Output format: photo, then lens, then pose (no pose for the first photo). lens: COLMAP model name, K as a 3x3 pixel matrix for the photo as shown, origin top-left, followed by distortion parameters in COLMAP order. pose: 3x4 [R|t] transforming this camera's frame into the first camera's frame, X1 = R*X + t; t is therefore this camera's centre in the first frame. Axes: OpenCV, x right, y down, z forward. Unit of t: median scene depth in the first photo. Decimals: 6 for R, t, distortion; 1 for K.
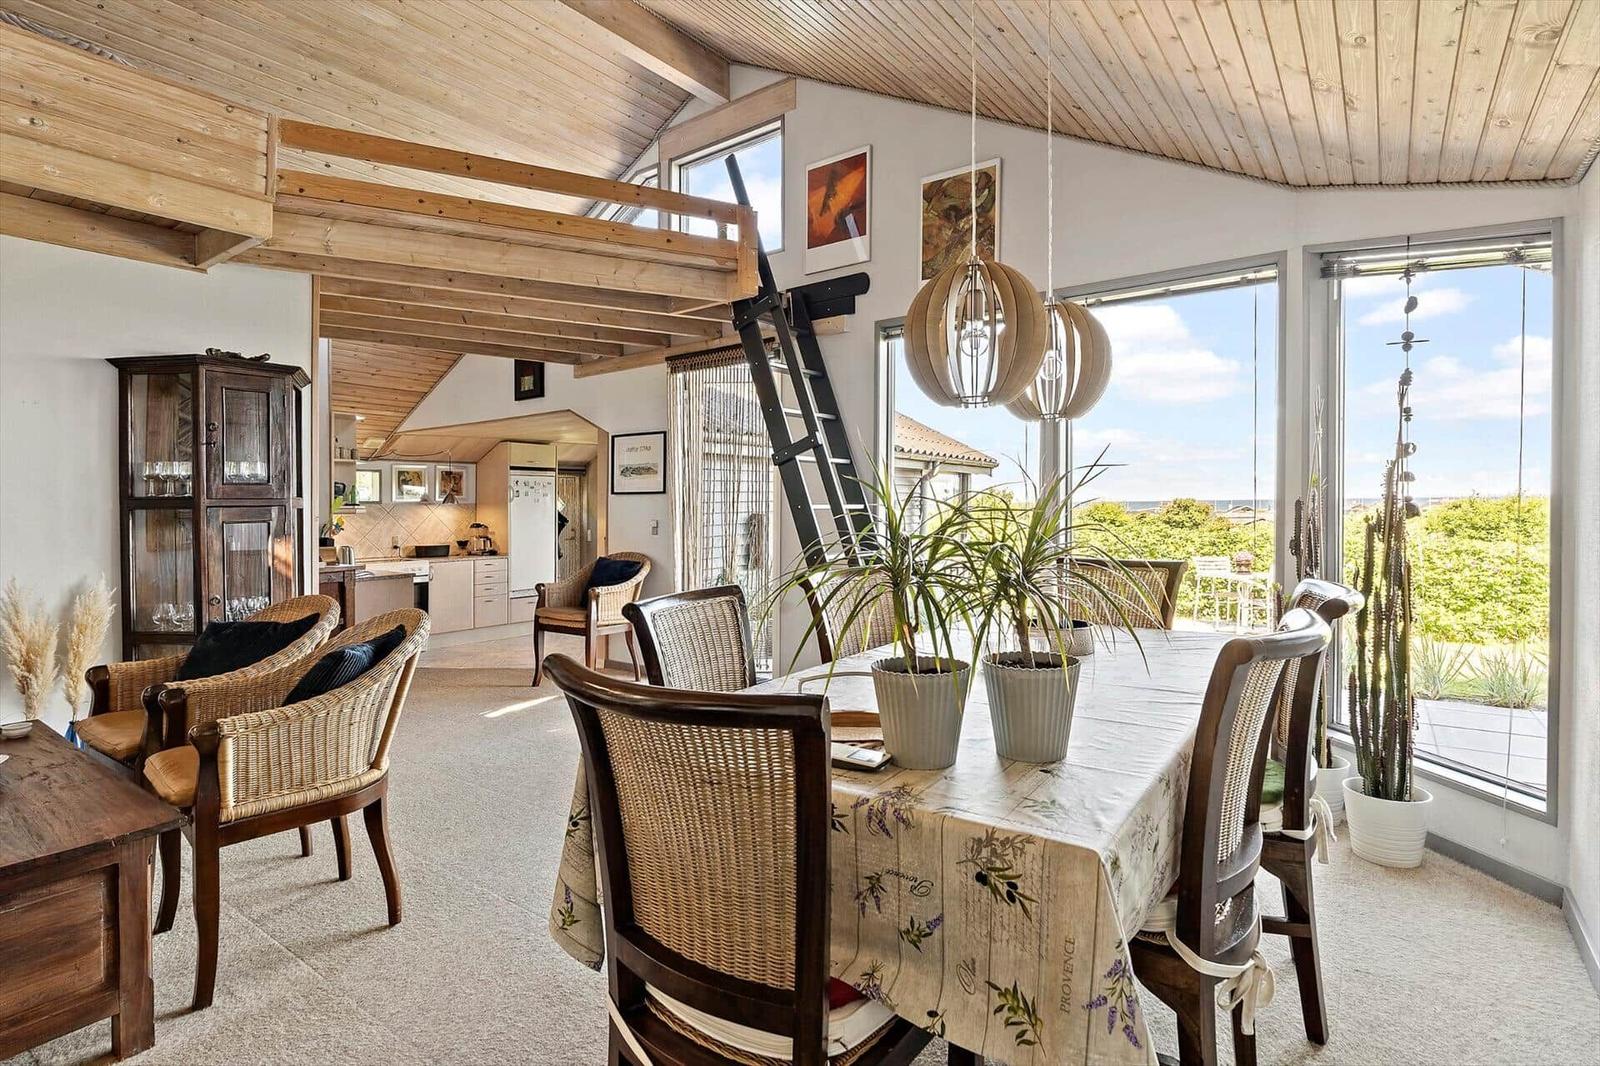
lens RADIAL K [[802.3, 0, 796.4], [0, 802.3, 500.4], [0, 0, 1]] dist [0.000760, 0.000858]
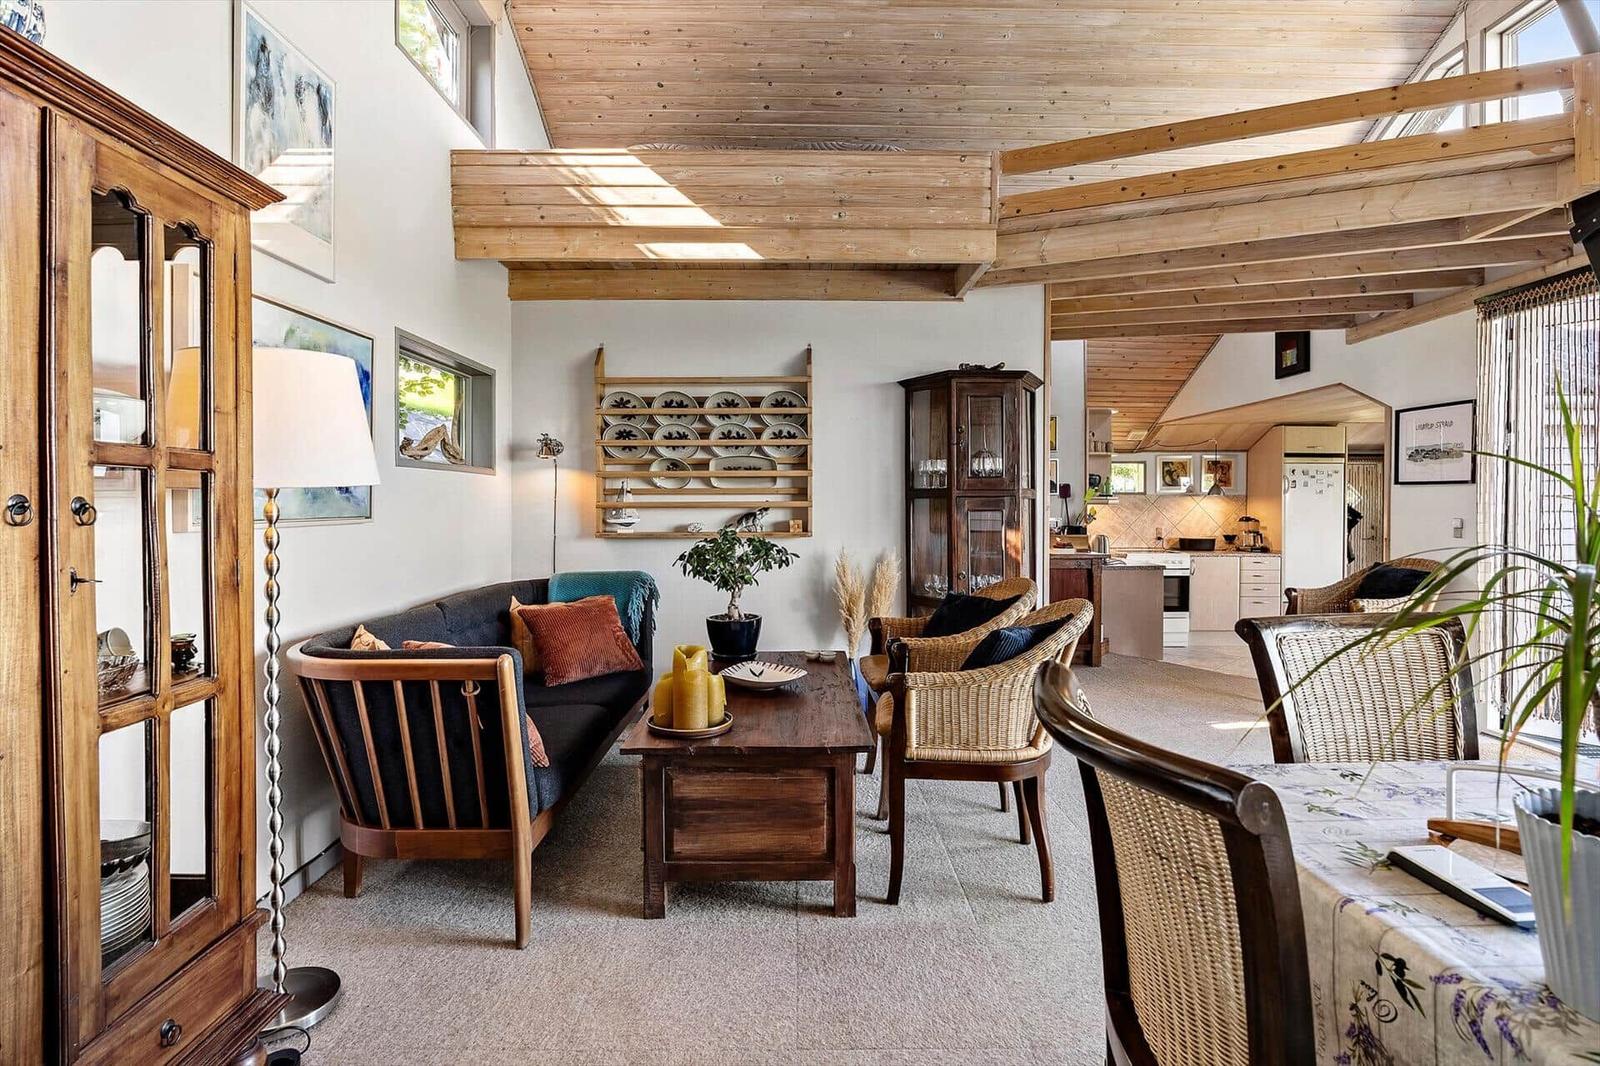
lens RADIAL K [[822.5, 0, 806.8], [0, 822.5, 495.2], [0, 0, 1]] dist [-0.003531, 0.000054]
pose [[0.610230, 0.005780, -0.792203, 0.083675], [-0.001996, 0.999981, 0.005758, -0.000766], [0.792221, -0.001933, 0.610231, 0.062243]]
